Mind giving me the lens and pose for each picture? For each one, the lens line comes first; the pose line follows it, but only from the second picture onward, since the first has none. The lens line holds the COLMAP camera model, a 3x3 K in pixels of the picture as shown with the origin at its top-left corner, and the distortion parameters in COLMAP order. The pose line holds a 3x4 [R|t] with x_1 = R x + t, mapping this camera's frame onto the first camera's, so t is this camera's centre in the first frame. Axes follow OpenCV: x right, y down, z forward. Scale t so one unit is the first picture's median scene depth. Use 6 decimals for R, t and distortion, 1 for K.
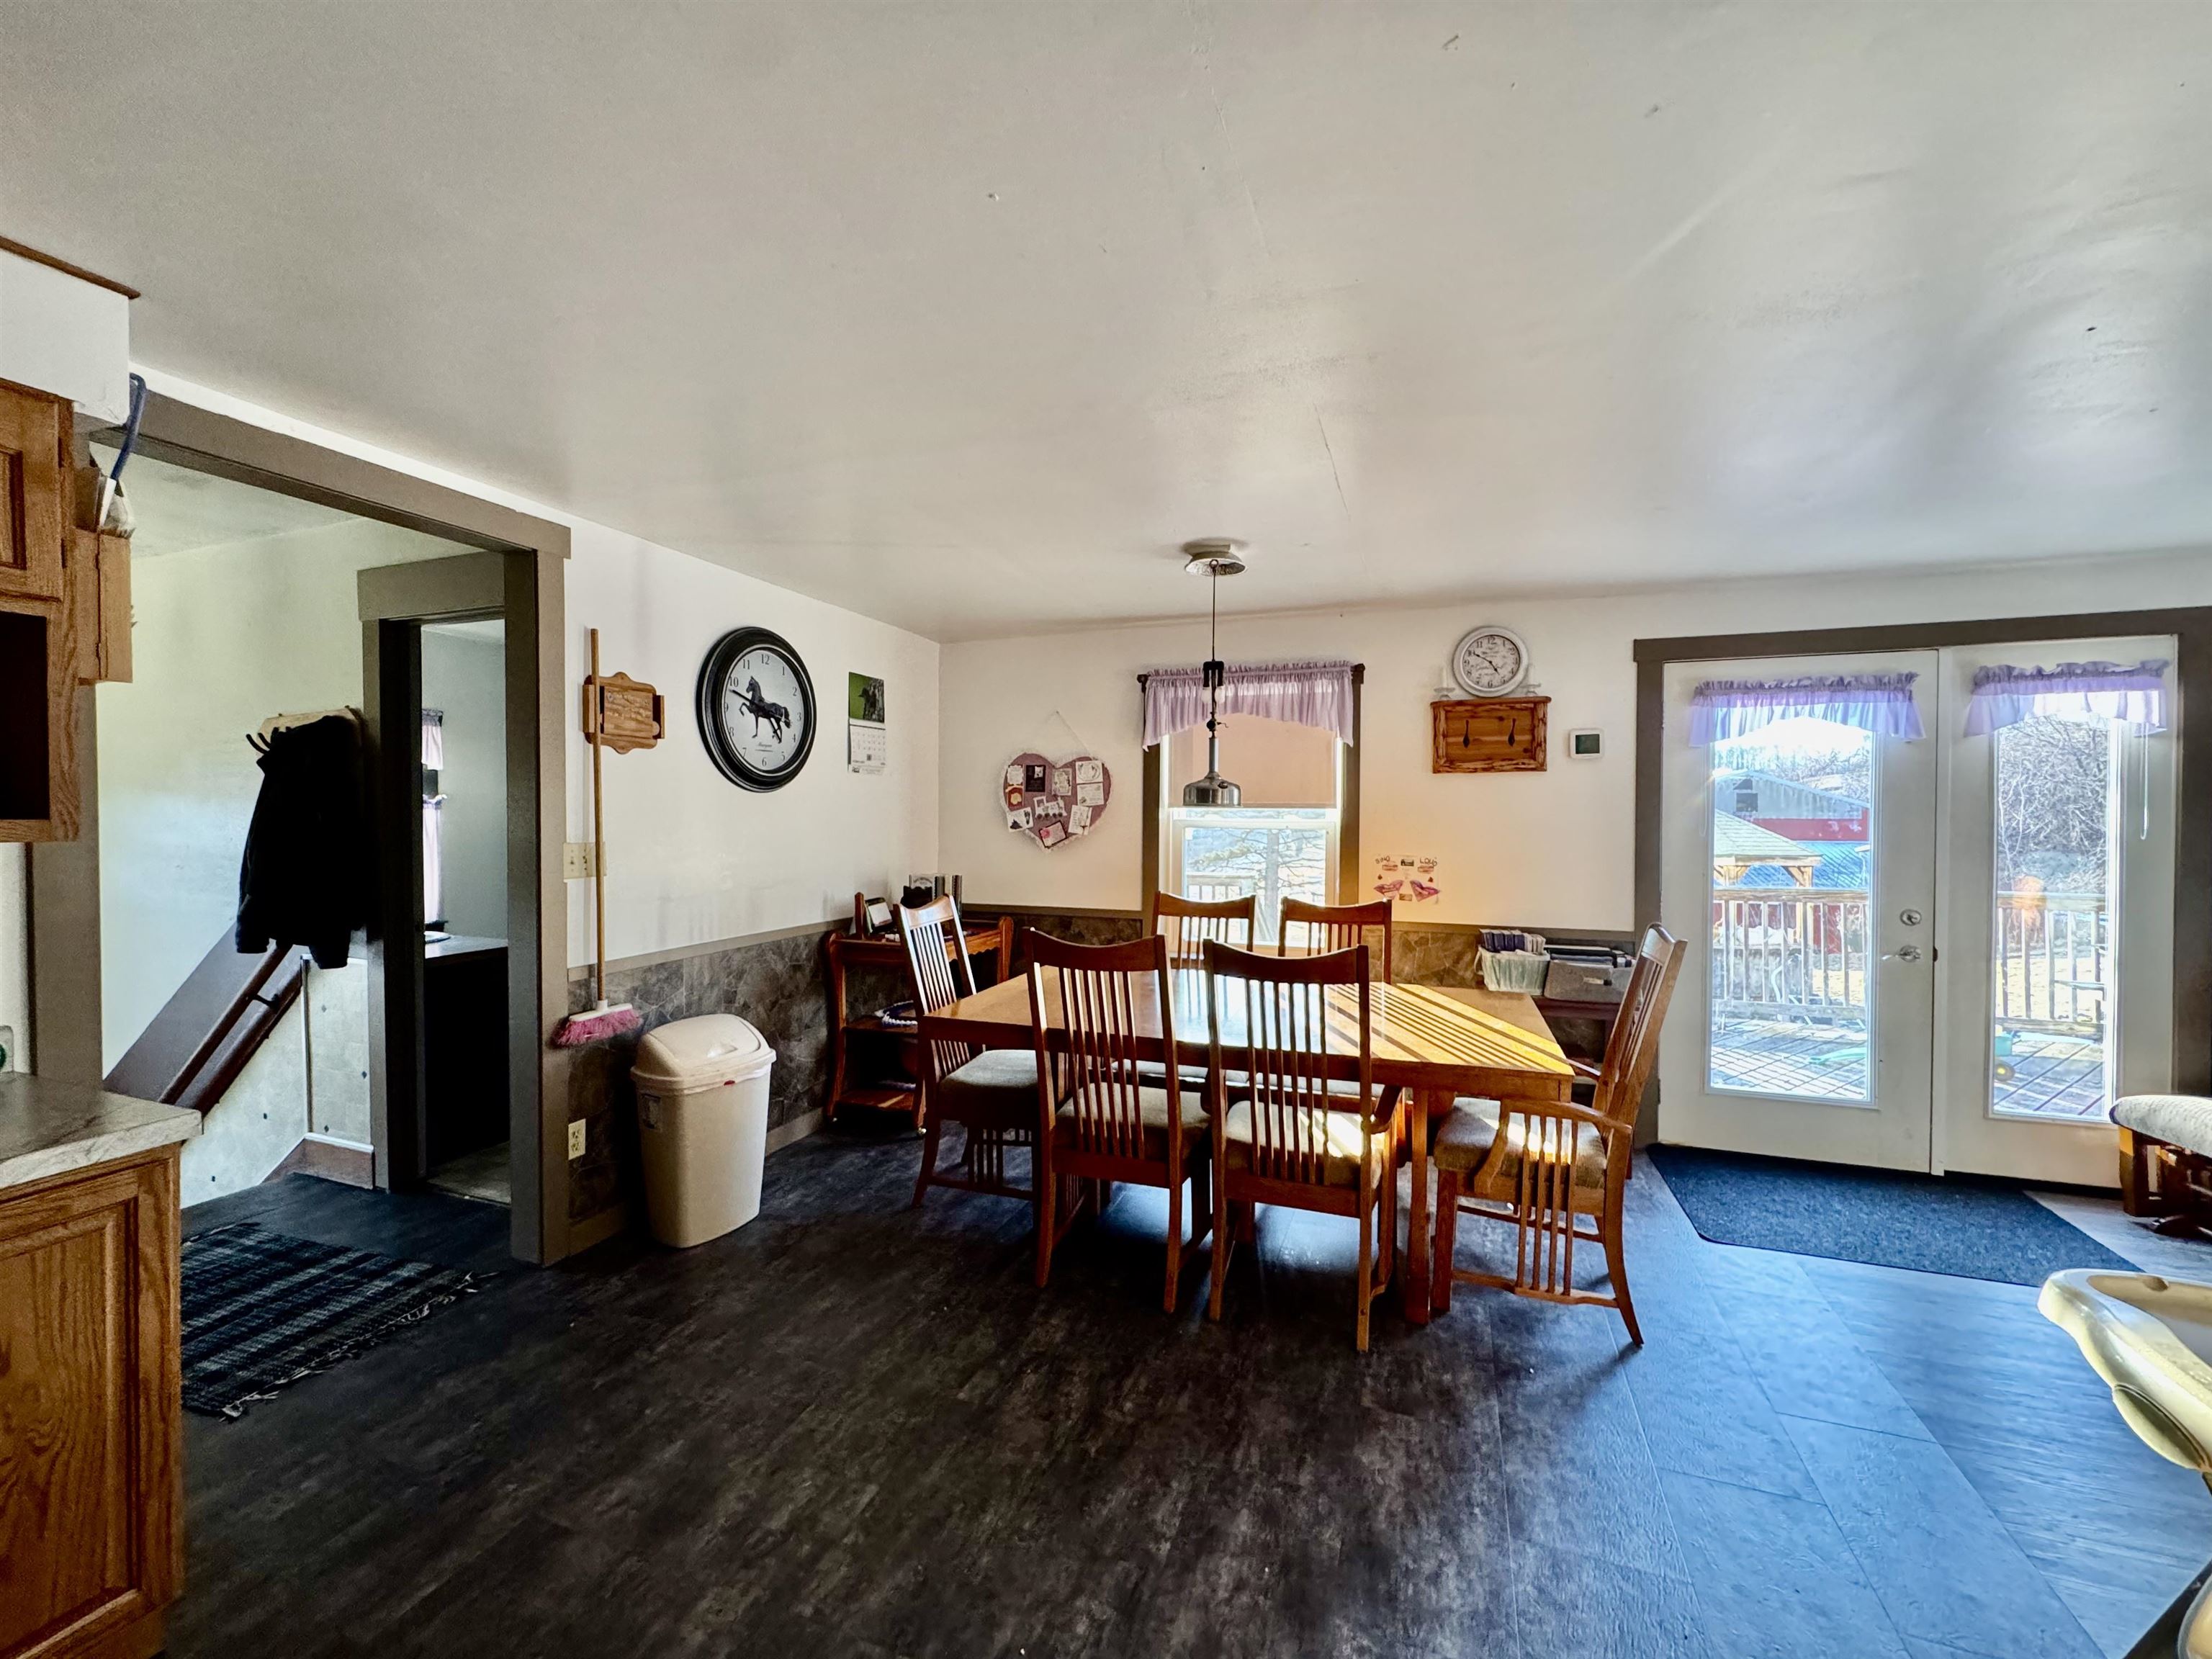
lens RADIAL K [[880.8, 0, 1120.4], [0, 880.8, 832.0], [0, 0, 1]] dist [-0.005418, 0.000407]
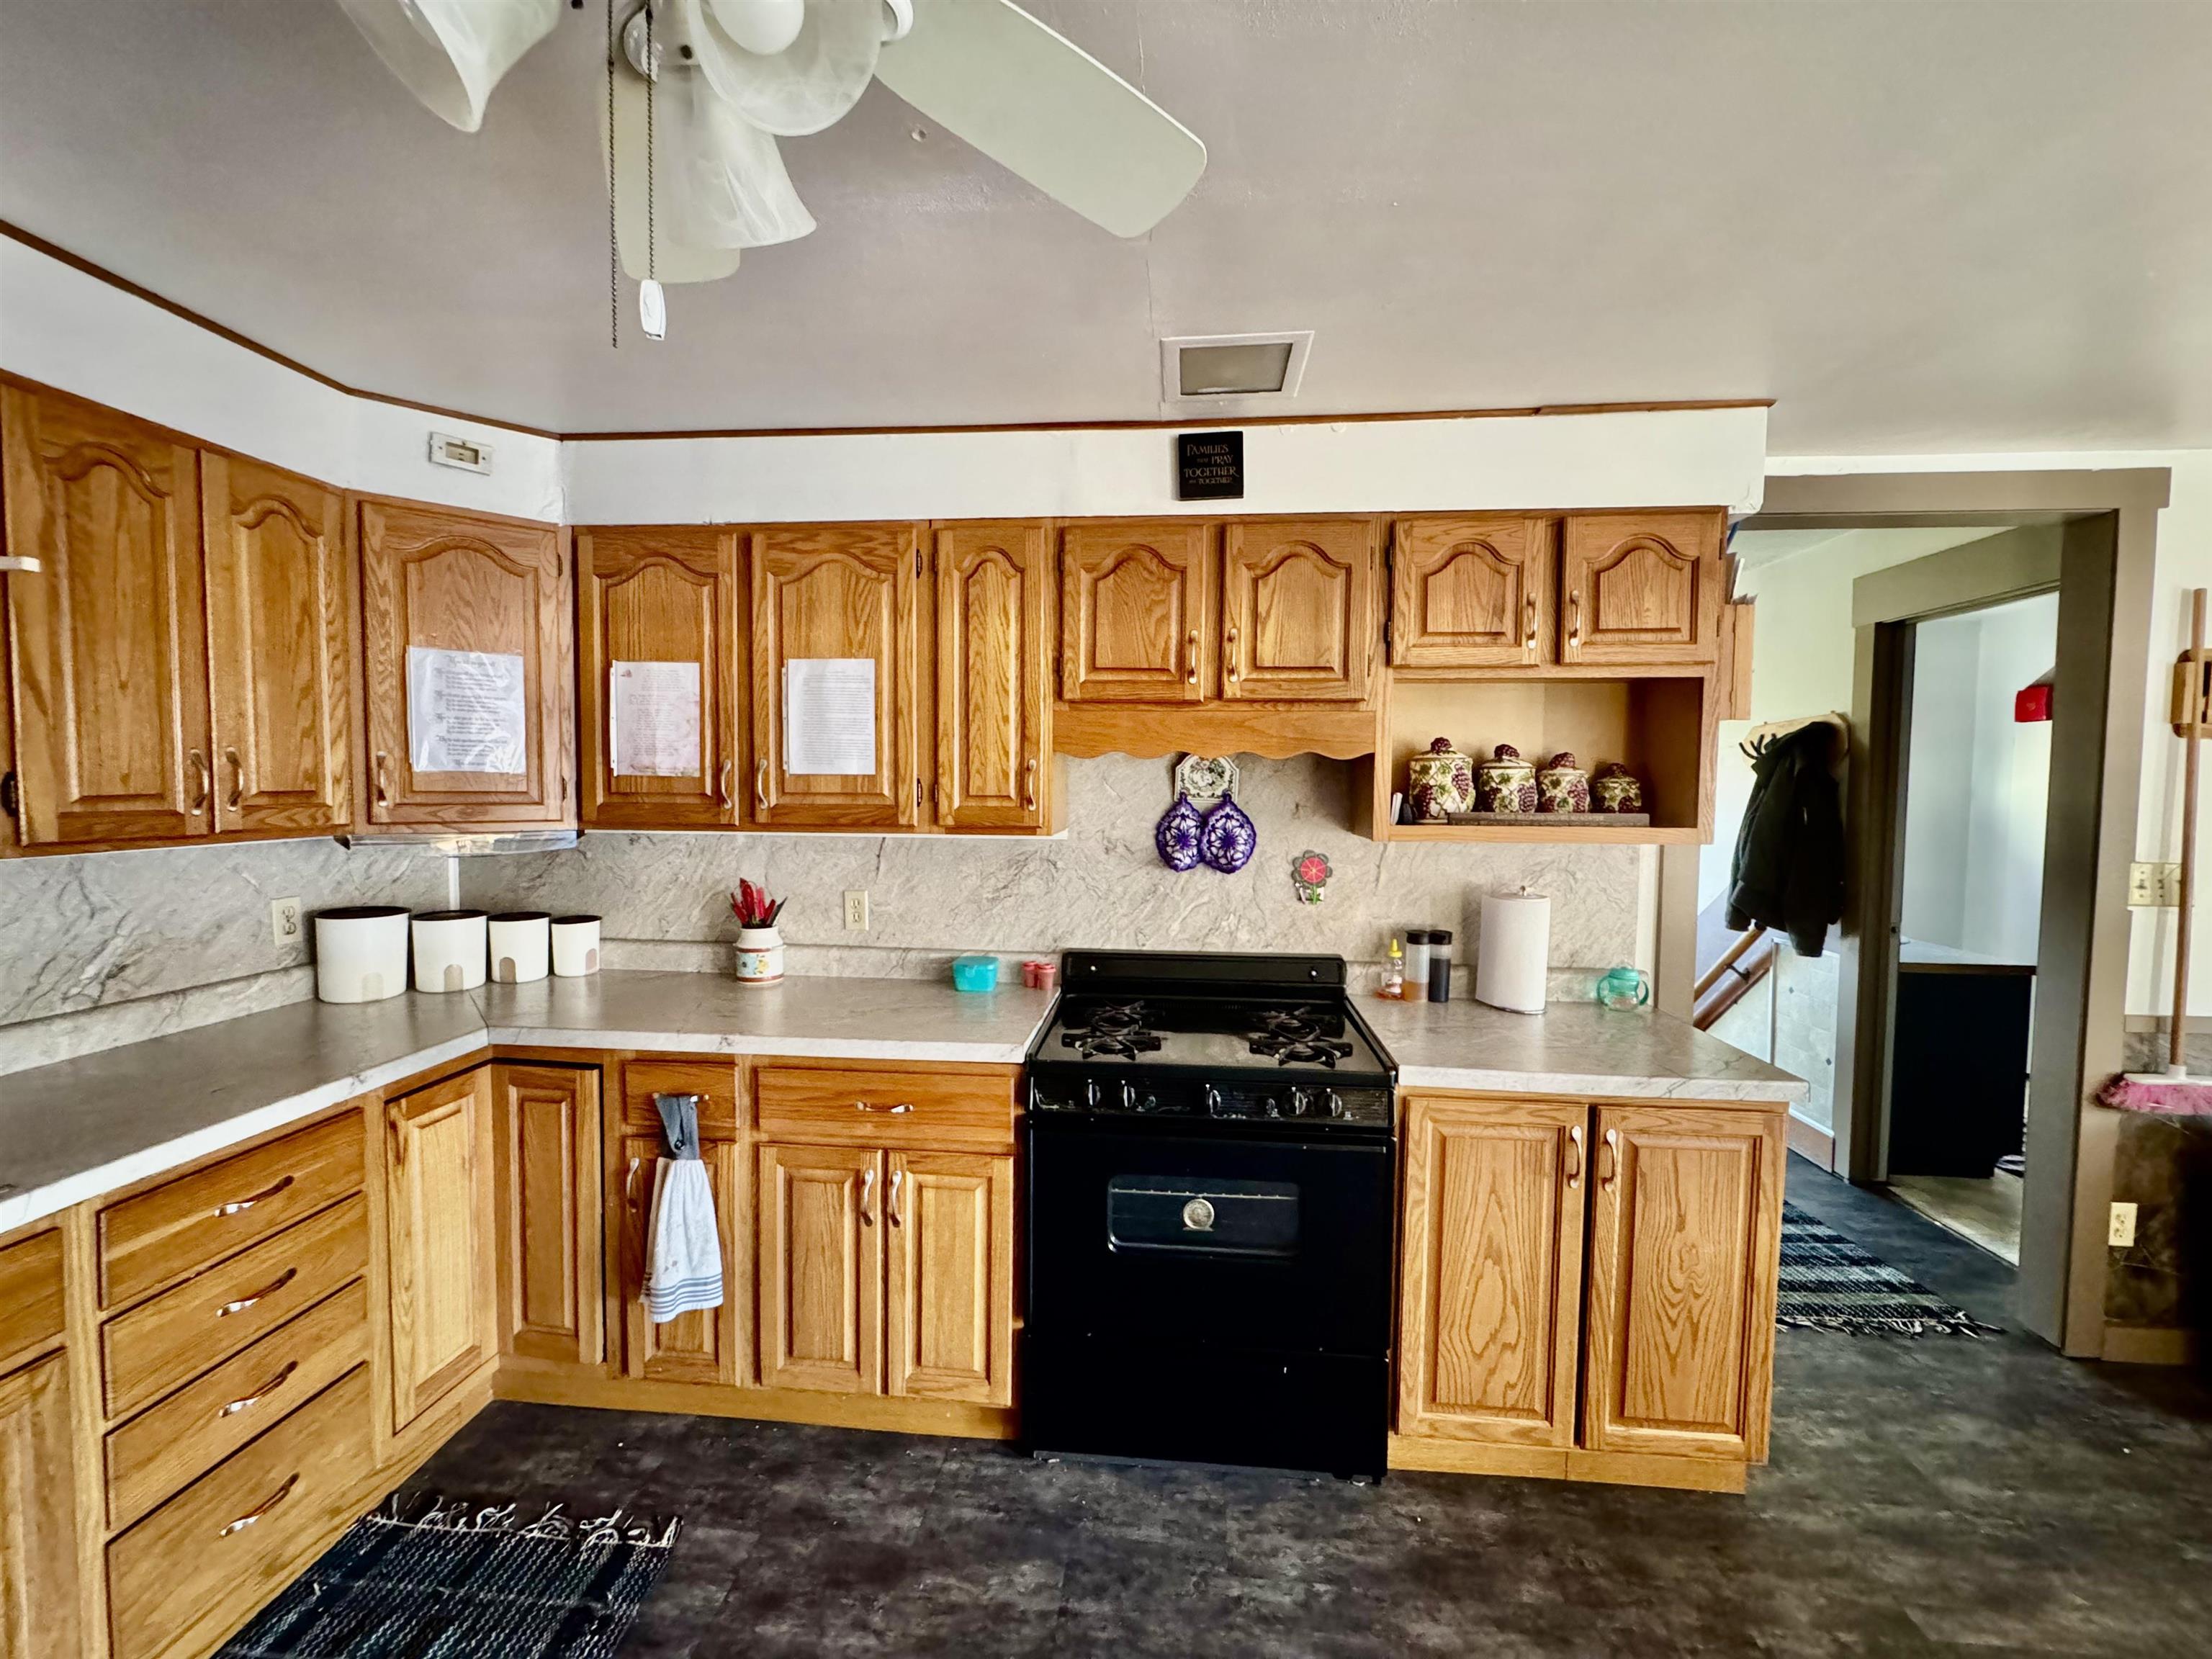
lens RADIAL K [[880.8, 0, 1110.3], [0, 880.8, 827.1], [0, 0, 1]] dist [-0.005418, 0.000407]
pose [[0.254155, 0.044941, -0.966119, -0.091279], [-0.027225, 0.998856, 0.039302, -0.026466], [0.966780, 0.016313, 0.255088, -0.126428]]
